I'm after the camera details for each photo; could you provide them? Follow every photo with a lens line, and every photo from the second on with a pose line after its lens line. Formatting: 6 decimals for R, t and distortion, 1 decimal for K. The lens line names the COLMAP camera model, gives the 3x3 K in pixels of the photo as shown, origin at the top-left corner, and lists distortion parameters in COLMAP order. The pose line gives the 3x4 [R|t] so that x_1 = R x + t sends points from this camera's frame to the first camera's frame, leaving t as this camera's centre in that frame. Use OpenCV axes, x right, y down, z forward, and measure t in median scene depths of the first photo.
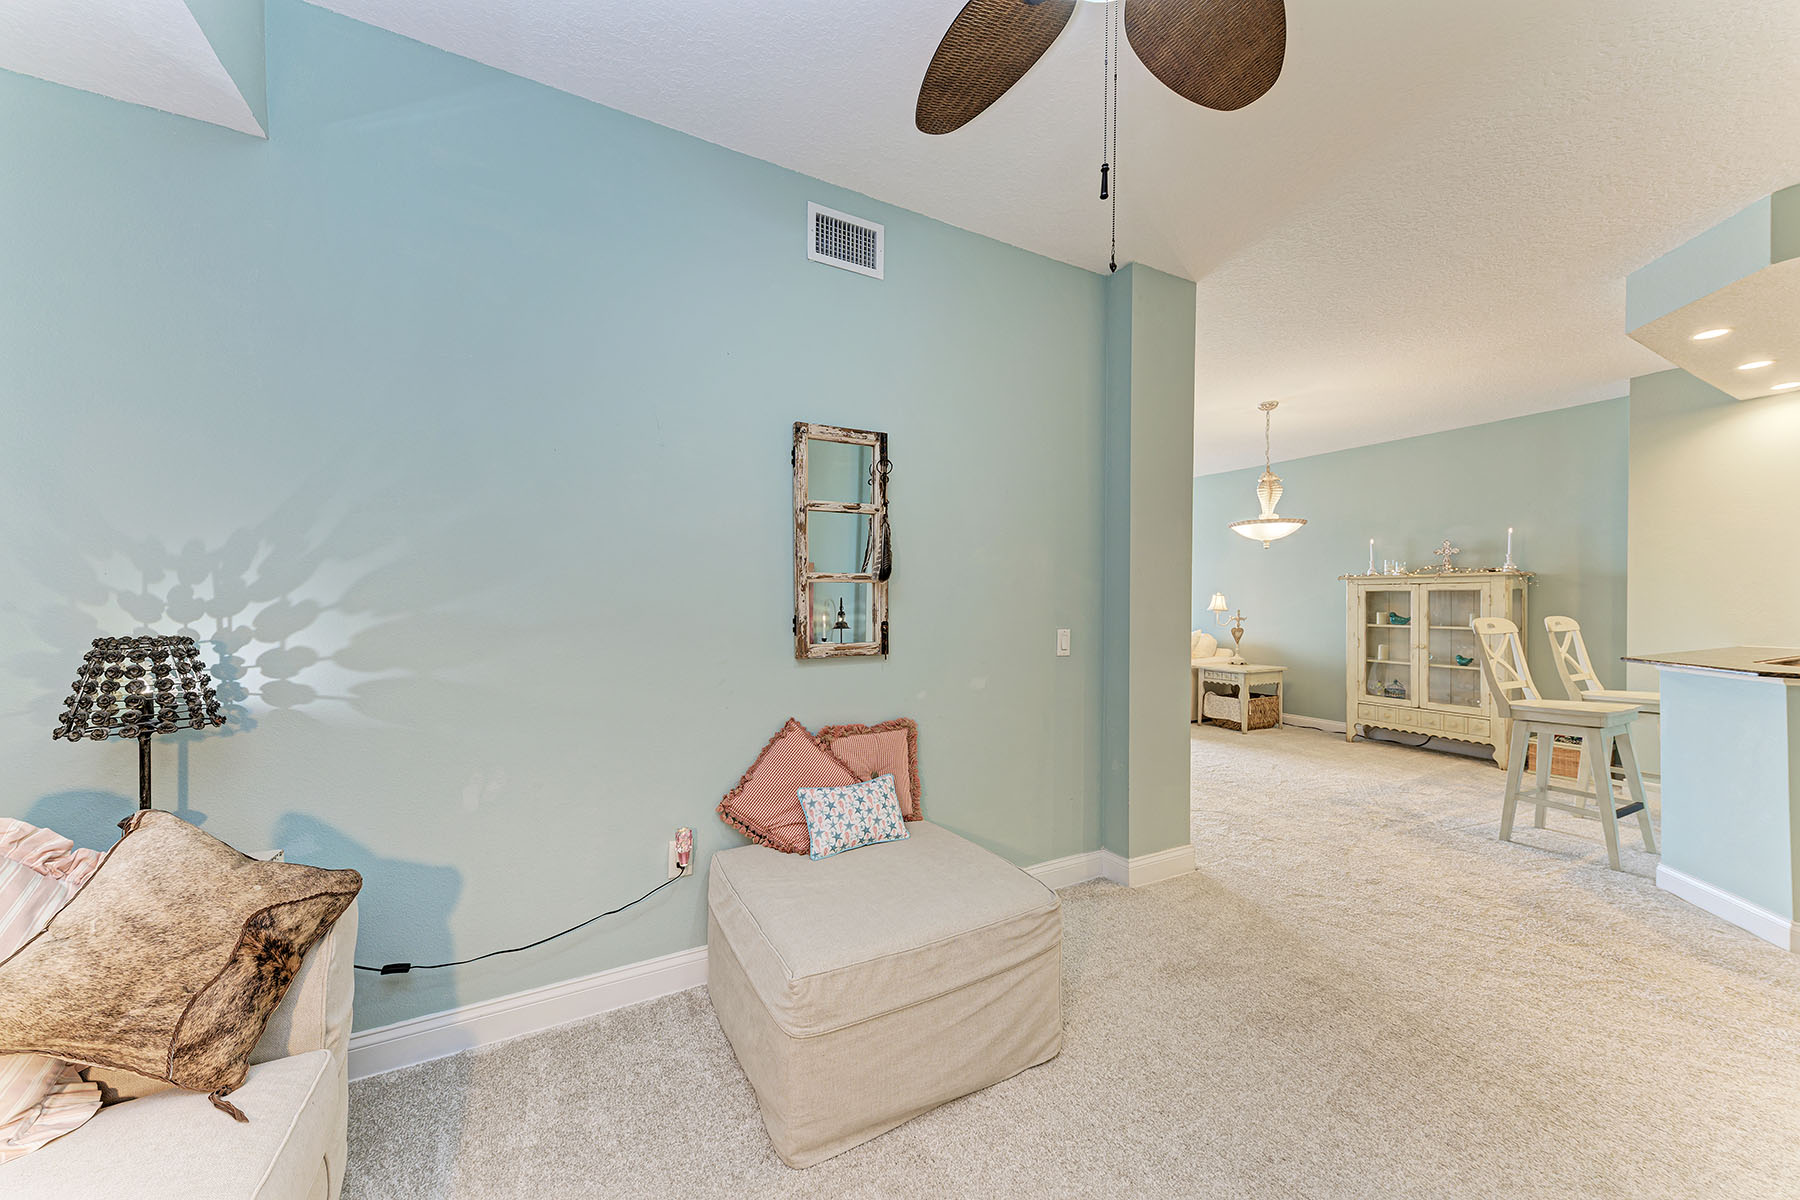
lens RADIAL K [[644.5, 0, 903.7], [0, 644.5, 601.8], [0, 0, 1]] dist [0.010272, 0.000056]
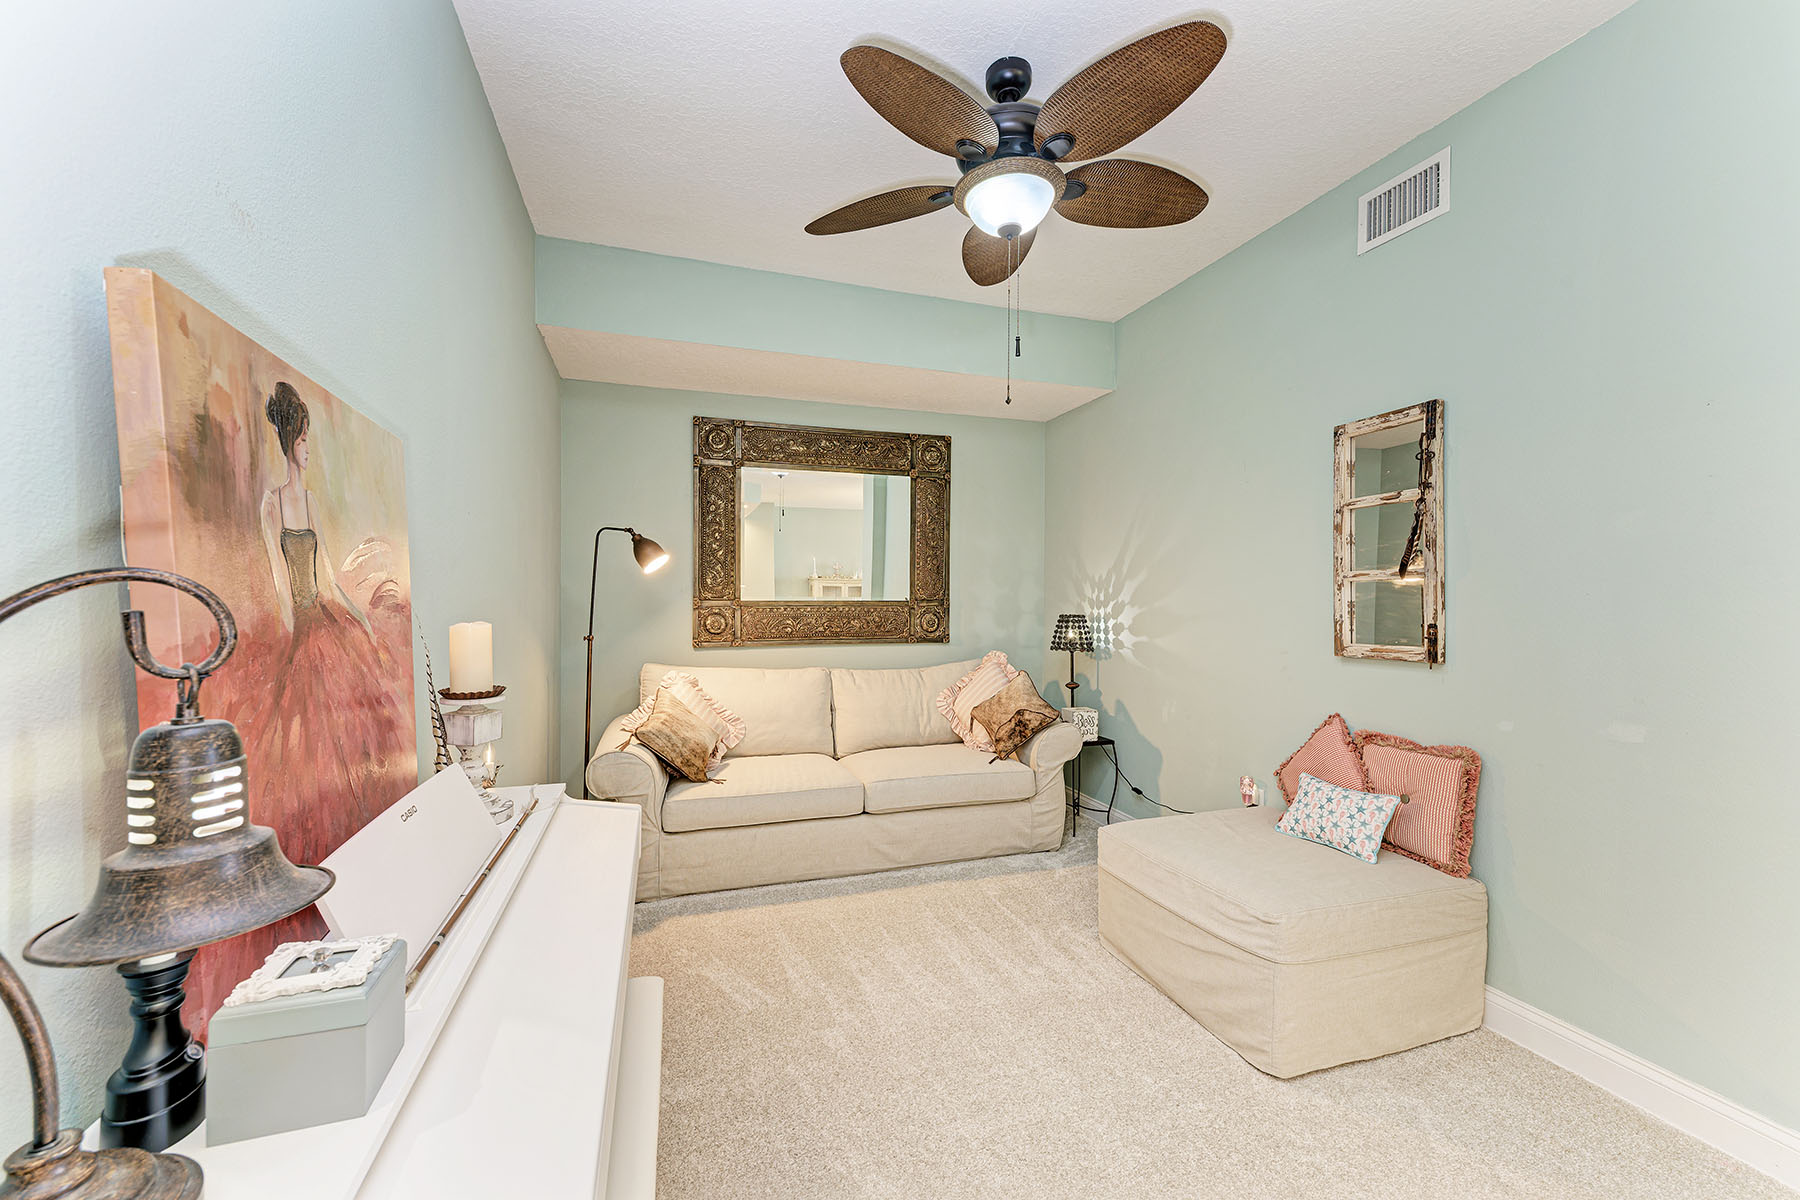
lens RADIAL K [[696.8, 0, 897.5], [0, 696.8, 601.7], [0, 0, 1]] dist [-0.001708, -0.000262]
pose [[-0.179082, -0.001997, -0.983832, 0.998915], [-0.003892, 0.999992, -0.001321, 0.005529], [0.983826, 0.003593, -0.179088, 0.481848]]
